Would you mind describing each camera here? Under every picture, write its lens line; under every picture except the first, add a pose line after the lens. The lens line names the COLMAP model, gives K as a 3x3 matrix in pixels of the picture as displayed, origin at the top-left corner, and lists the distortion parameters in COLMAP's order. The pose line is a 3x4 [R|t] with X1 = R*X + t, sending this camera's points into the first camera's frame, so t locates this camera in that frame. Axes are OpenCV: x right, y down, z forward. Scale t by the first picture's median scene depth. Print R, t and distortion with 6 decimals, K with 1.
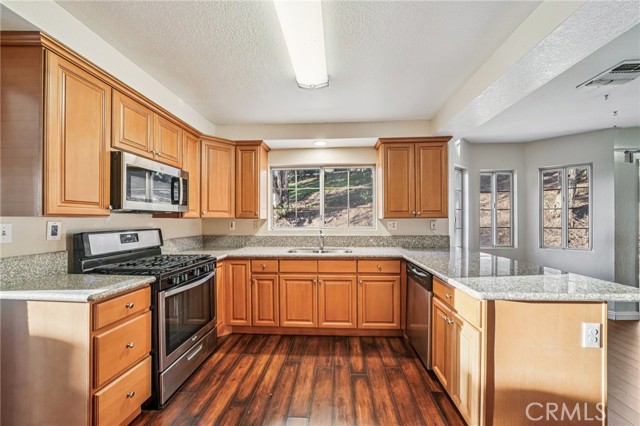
lens RADIAL K [[244.2, 0, 323.2], [0, 244.2, 218.1], [0, 0, 1]] dist [-0.010014, -0.000319]
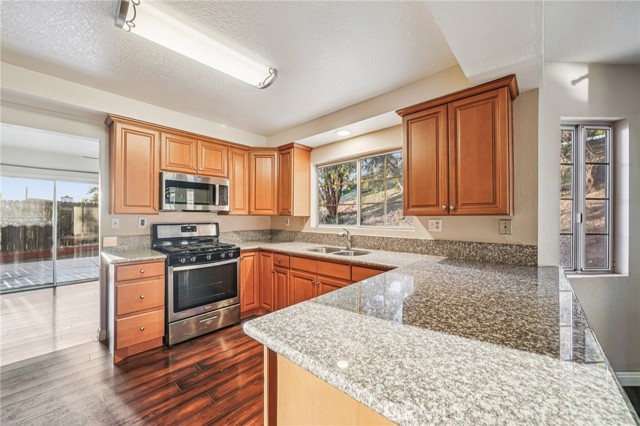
lens RADIAL K [[244.2, 0, 318.9], [0, 244.2, 215.9], [0, 0, 1]] dist [-0.010014, -0.000319]
pose [[0.773764, 0.001439, -0.633472, 0.567684], [-0.000432, 0.999998, 0.001744, 0.000814], [0.633474, -0.001076, 0.773764, 0.274299]]
